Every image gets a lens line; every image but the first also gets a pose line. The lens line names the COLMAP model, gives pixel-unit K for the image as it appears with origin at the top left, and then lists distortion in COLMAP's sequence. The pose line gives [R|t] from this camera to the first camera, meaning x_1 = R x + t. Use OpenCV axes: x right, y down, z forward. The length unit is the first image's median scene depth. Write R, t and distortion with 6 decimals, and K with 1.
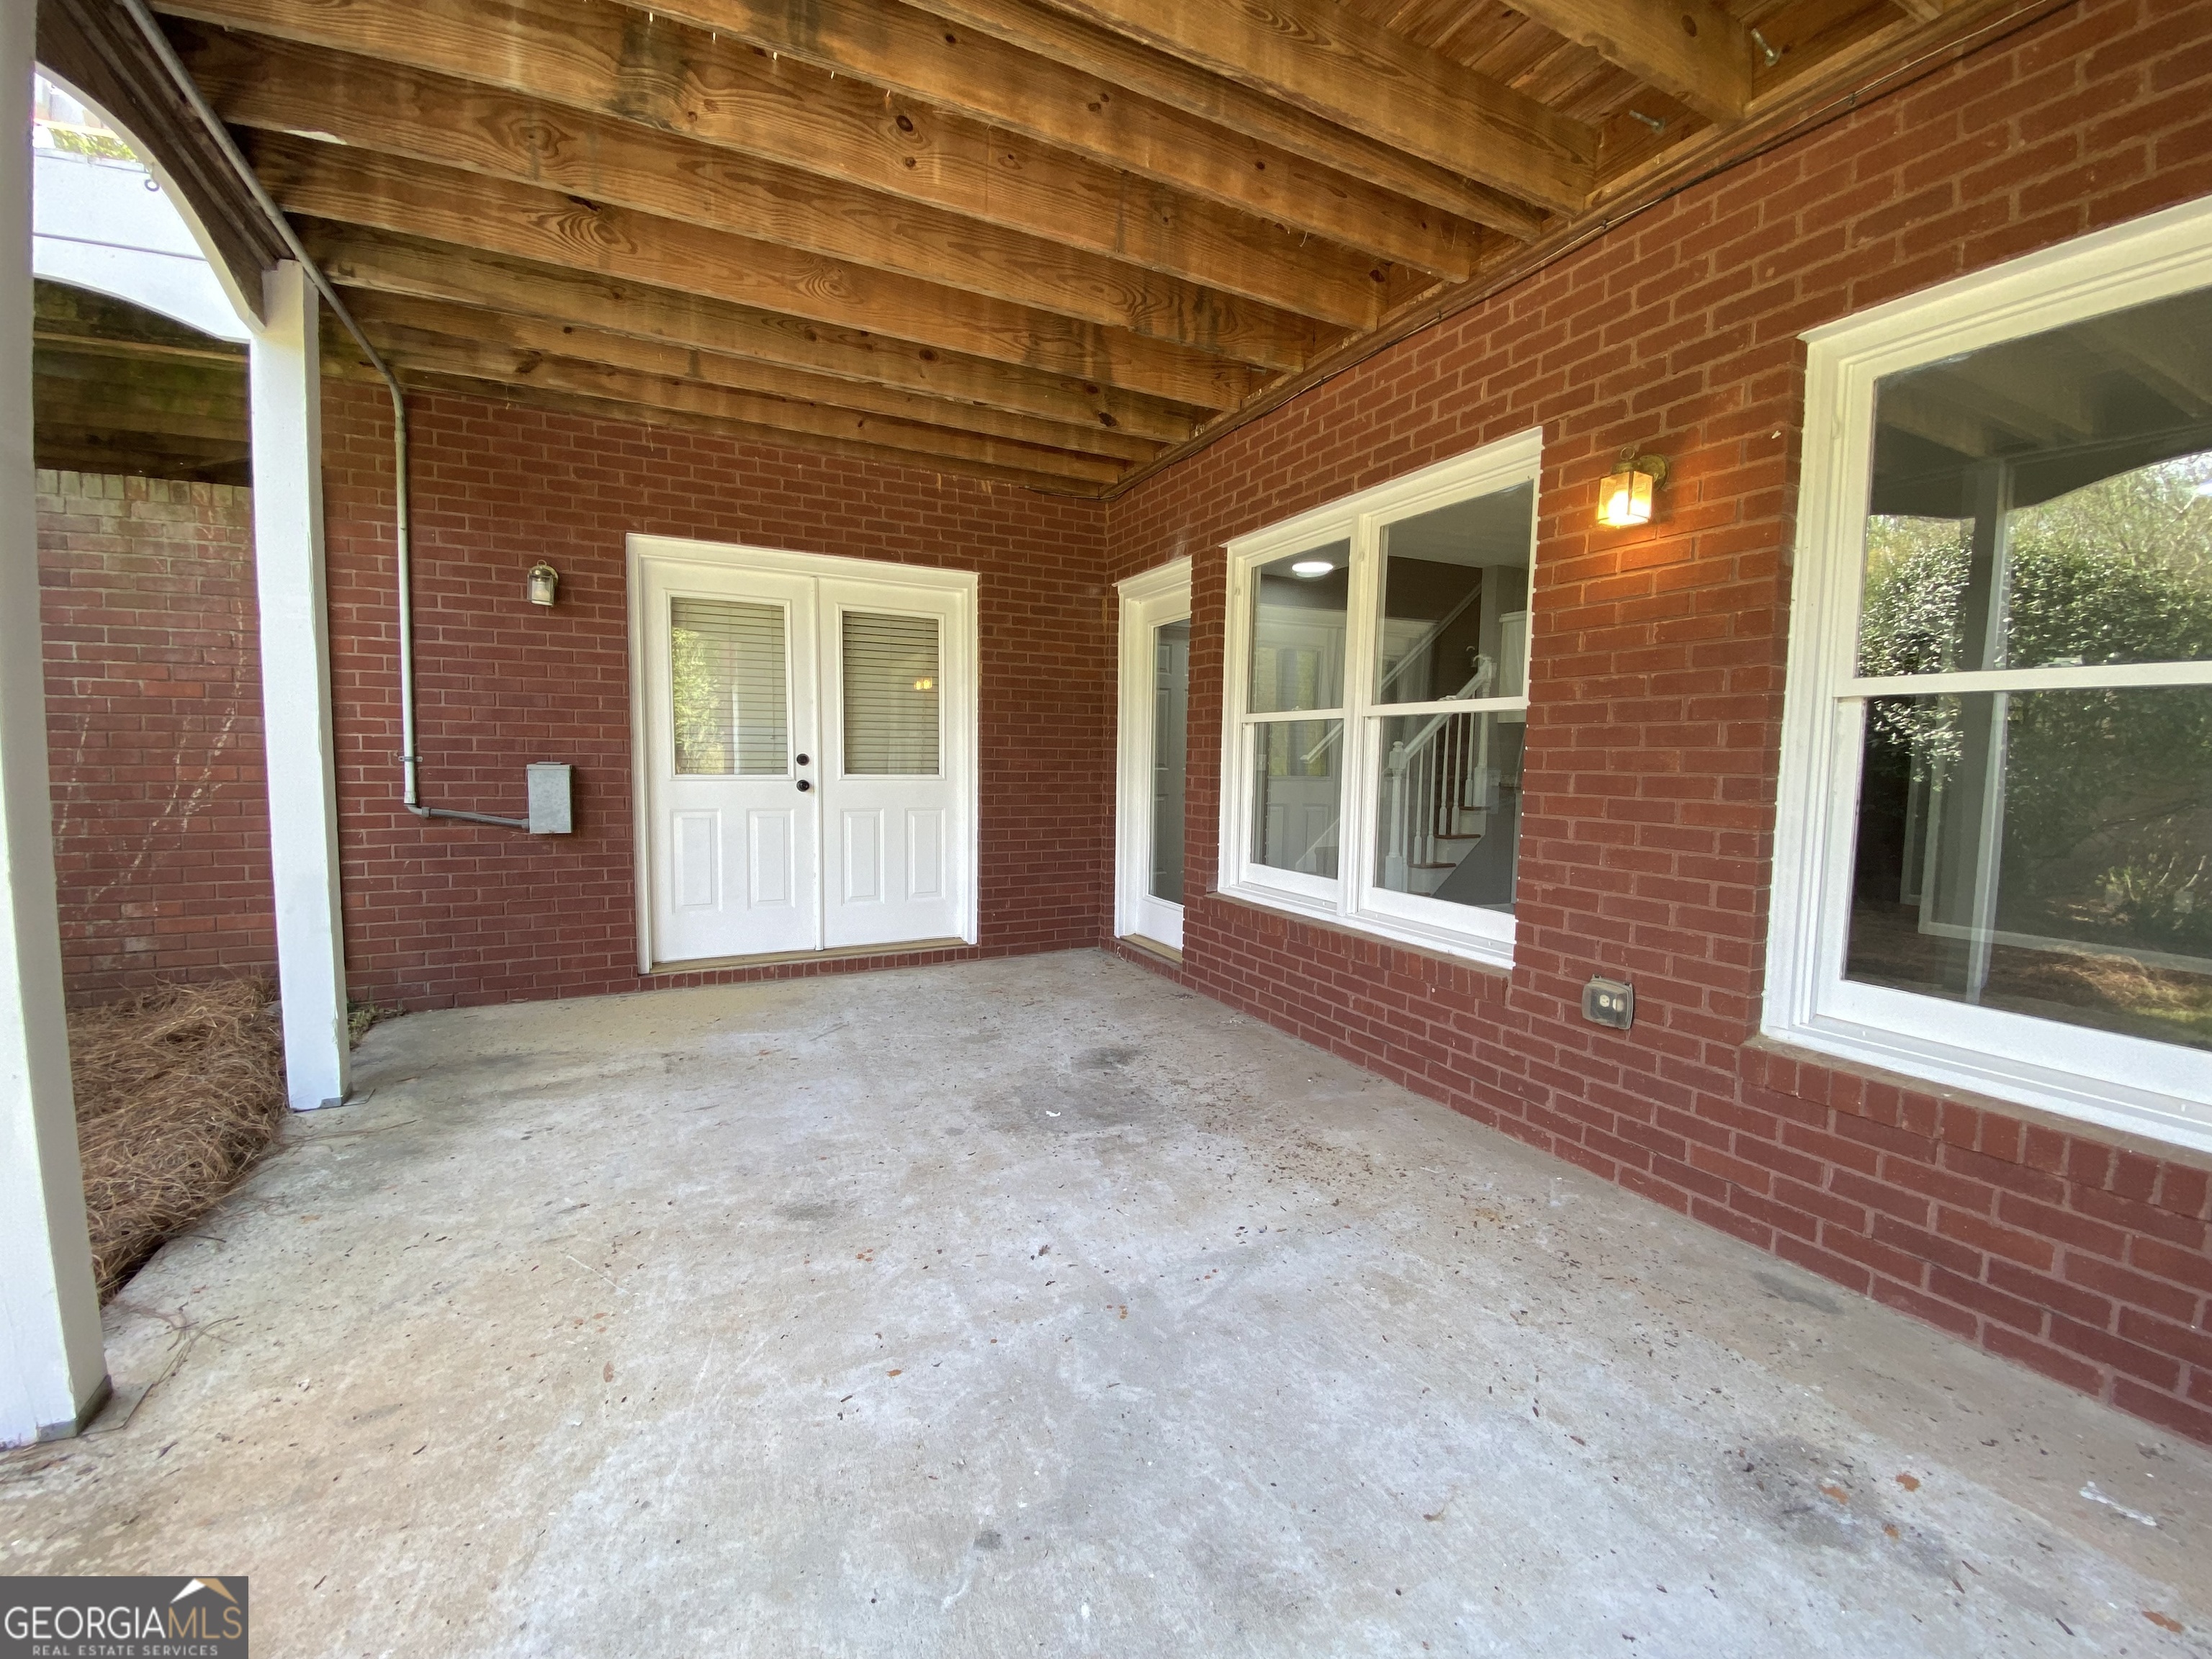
lens RADIAL K [[902.1, 0, 1106.0], [0, 902.1, 829.5], [0, 0, 1]] dist [0.000254, -0.000026]
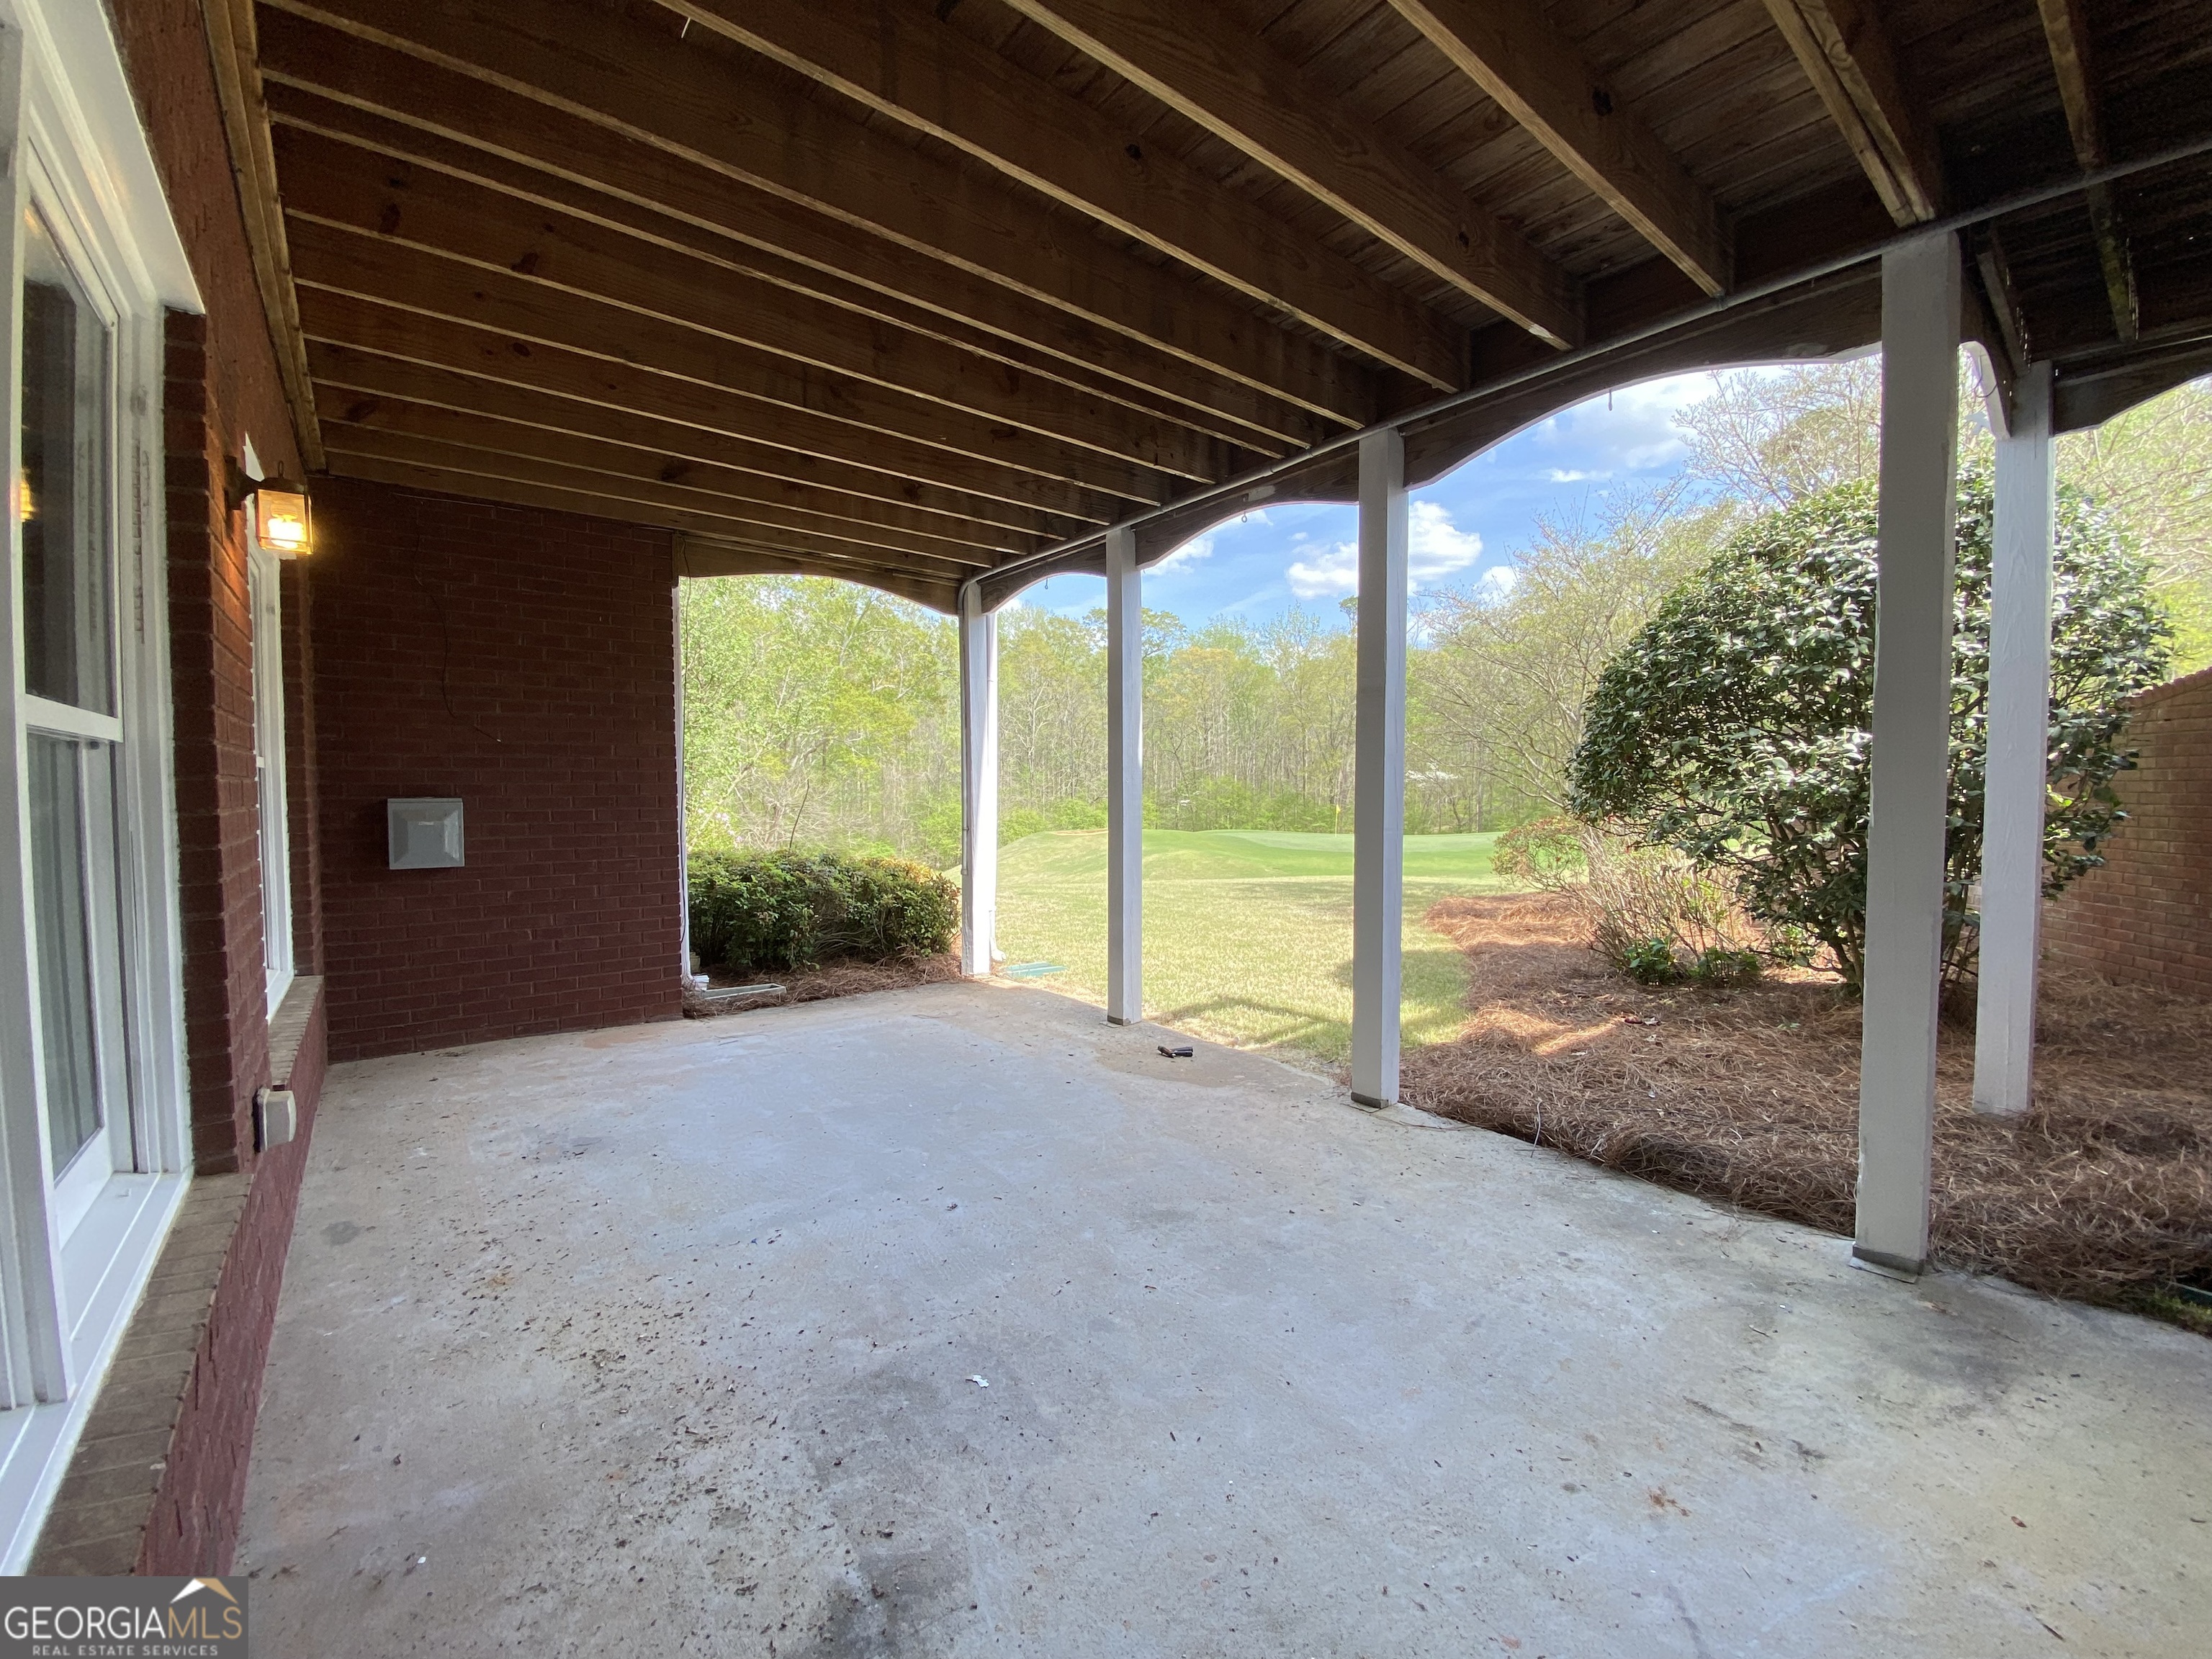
lens RADIAL K [[894.5, 0, 1106.0], [0, 894.5, 829.5], [0, 0, 1]] dist [-0.026064, -0.000164]
pose [[-0.977961, -0.004848, -0.208730, -0.016368], [-0.032335, 0.991185, 0.128477, -0.172919], [0.206267, 0.132395, -0.969497, 1.714568]]
